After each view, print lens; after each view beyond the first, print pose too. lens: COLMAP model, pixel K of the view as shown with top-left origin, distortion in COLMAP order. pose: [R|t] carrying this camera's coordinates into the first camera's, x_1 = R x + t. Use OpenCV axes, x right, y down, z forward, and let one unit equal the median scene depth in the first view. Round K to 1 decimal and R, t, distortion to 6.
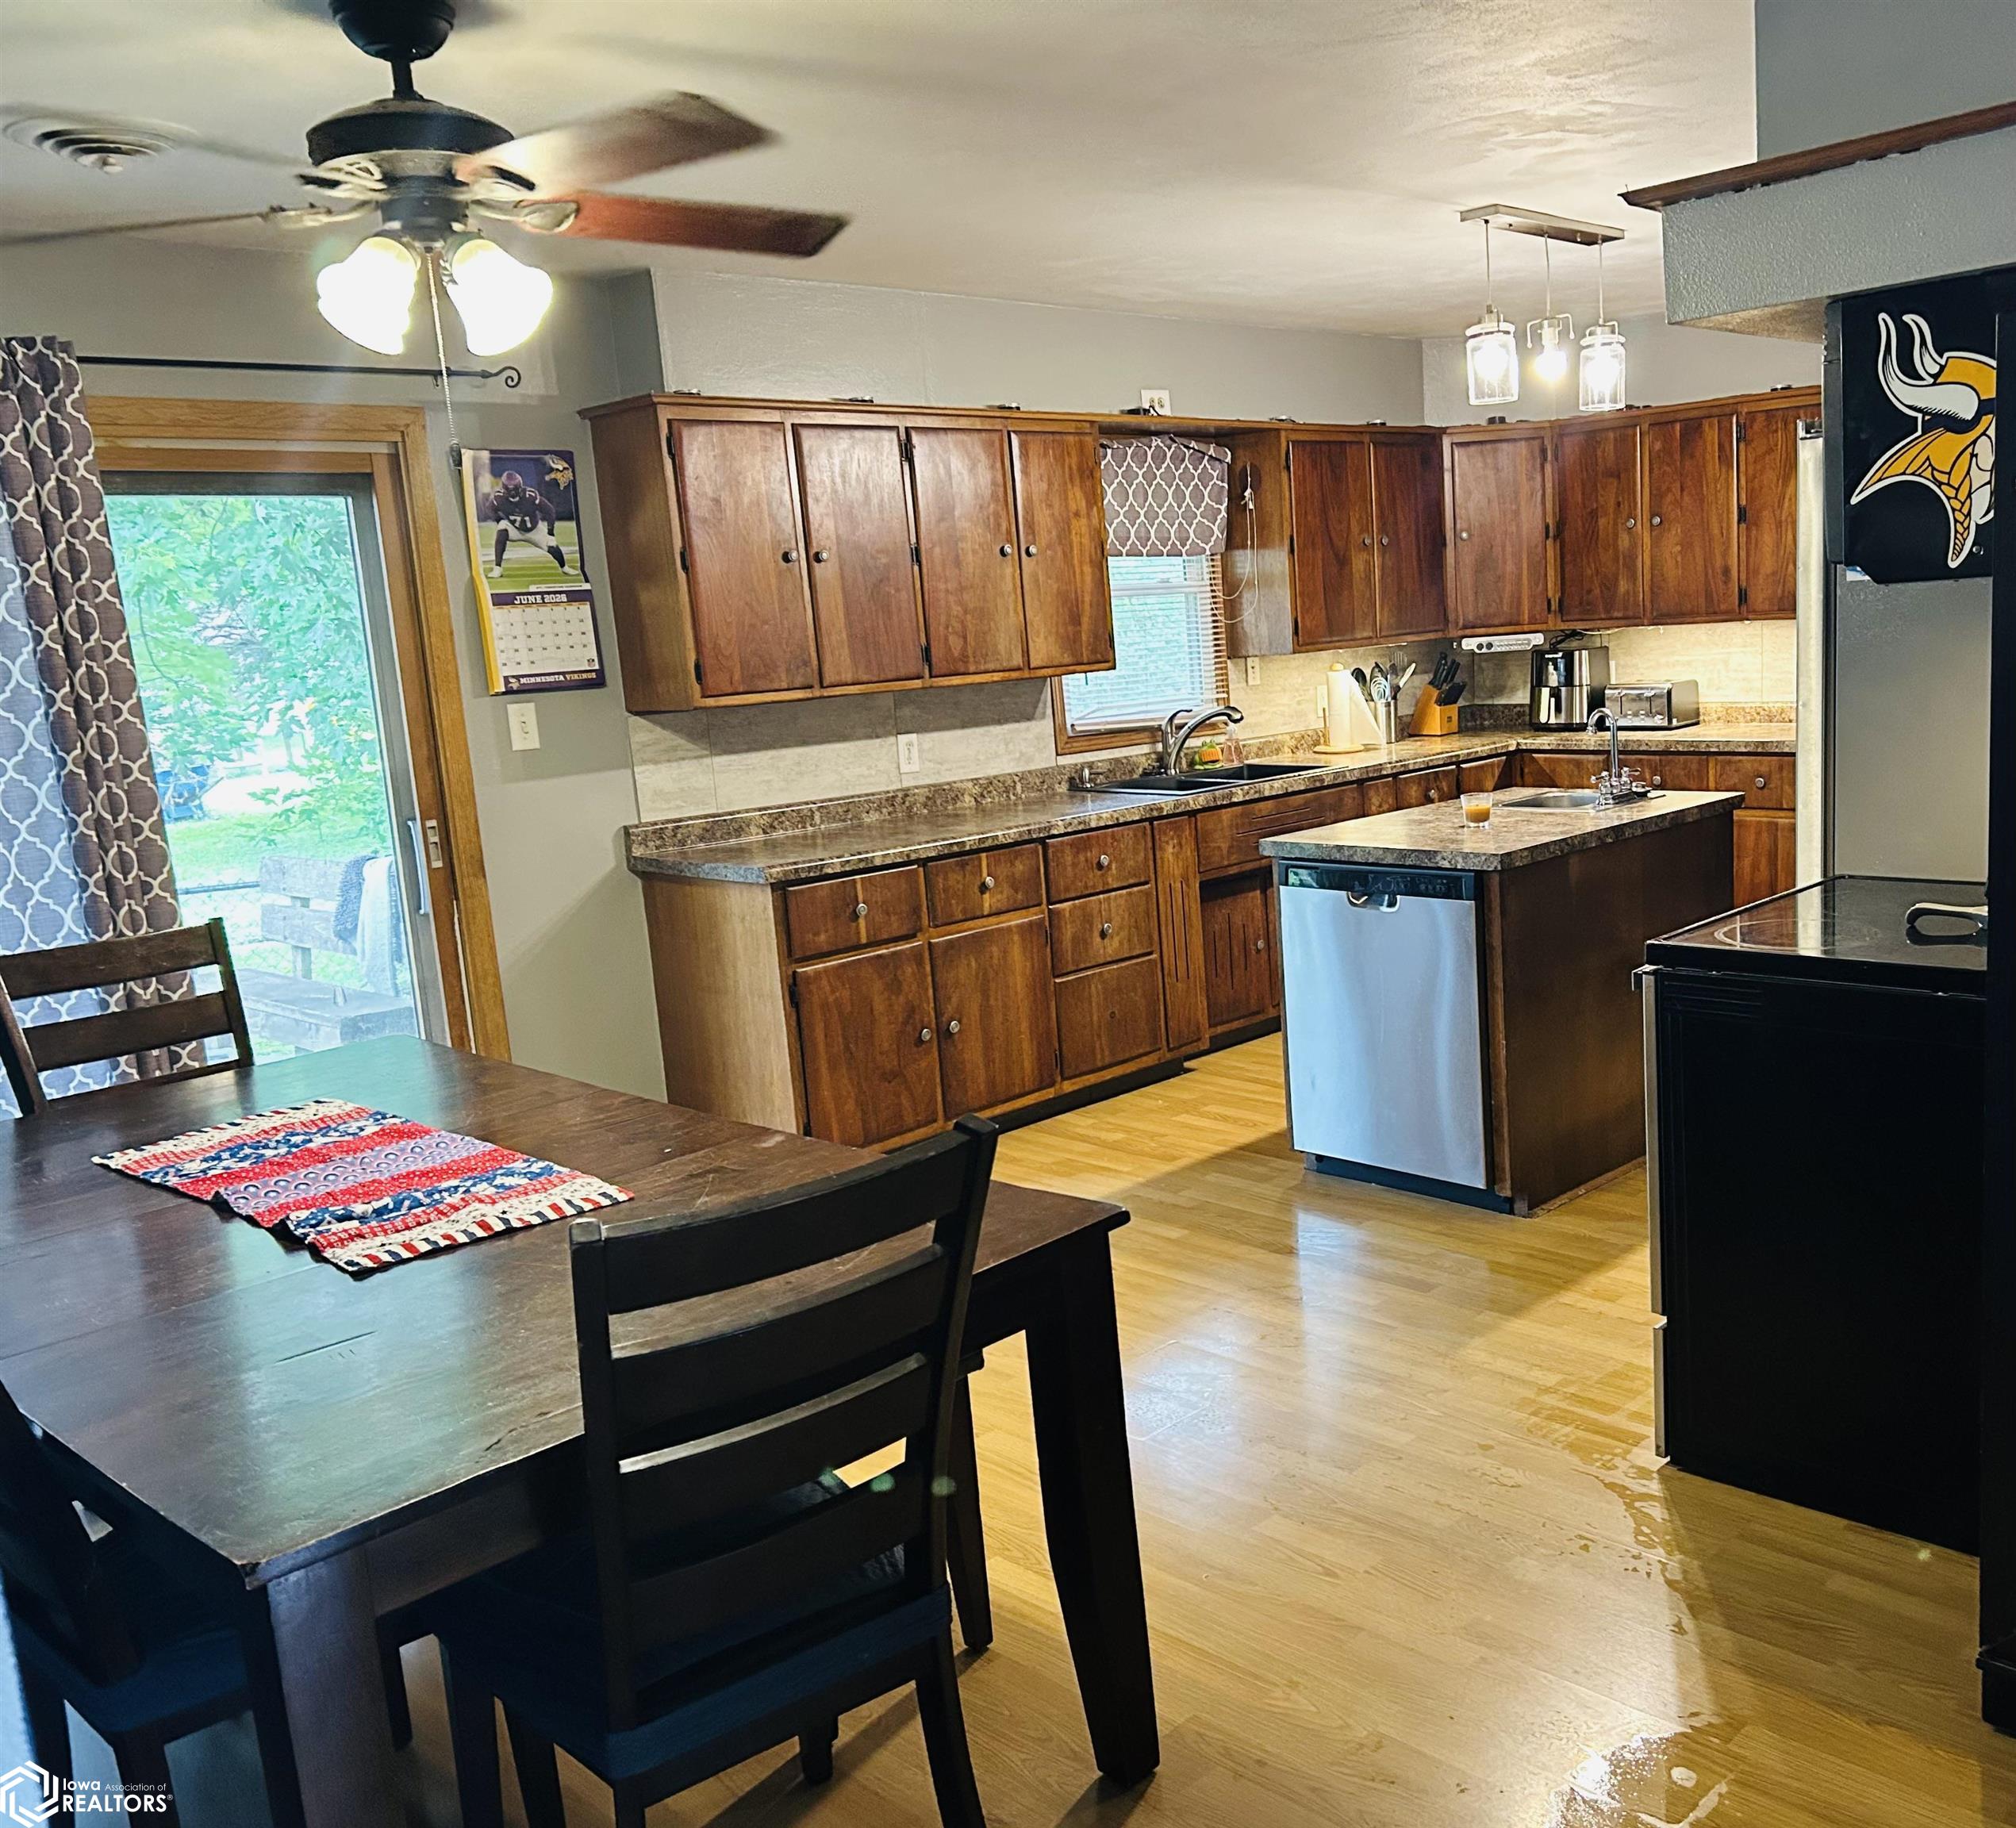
lens RADIAL K [[1796.5, 0, 1010.4], [0, 1796.5, 918.1], [0, 0, 1]] dist [0.012138, 0.001056]
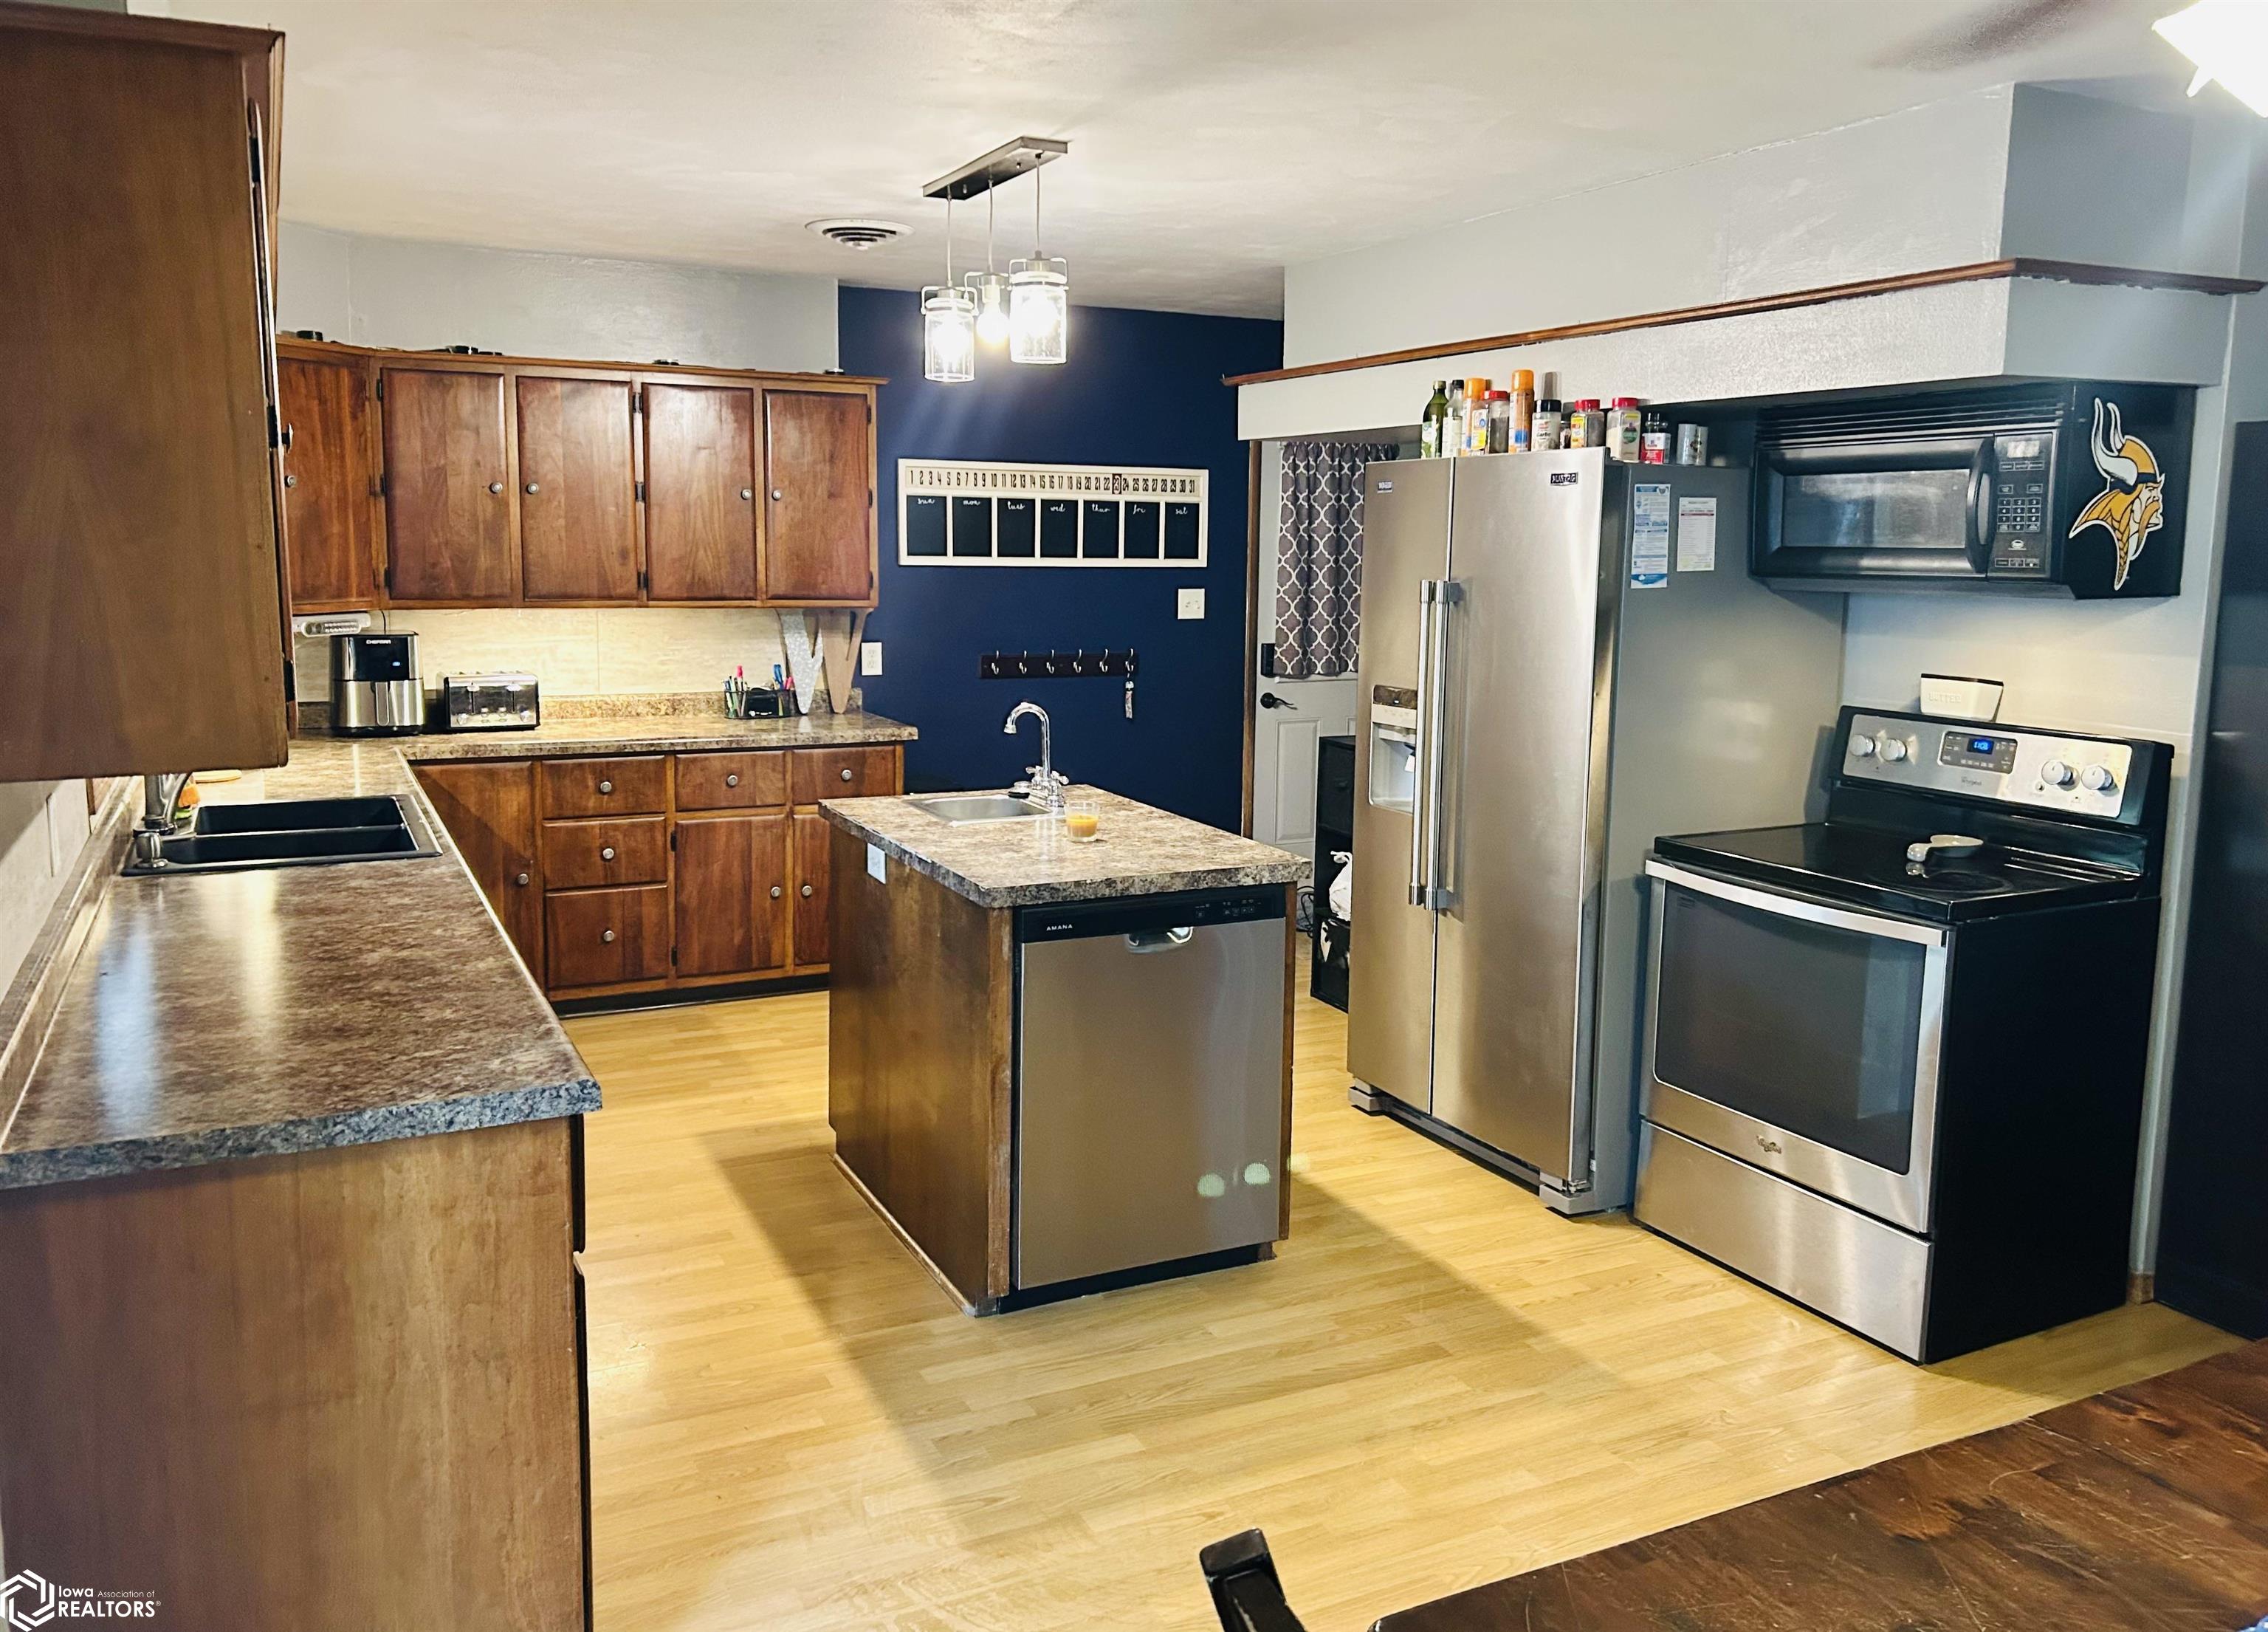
lens RADIAL K [[1770.7, 0, 1158.5], [0, 1770.7, 727.0], [0, 0, 1]] dist [0.029383, 0.002561]
pose [[0.291398, -0.037364, 0.955872, -0.556025], [0.130329, 0.991470, -0.000975, -0.102531], [-0.947682, 0.124862, 0.293782, 0.727410]]
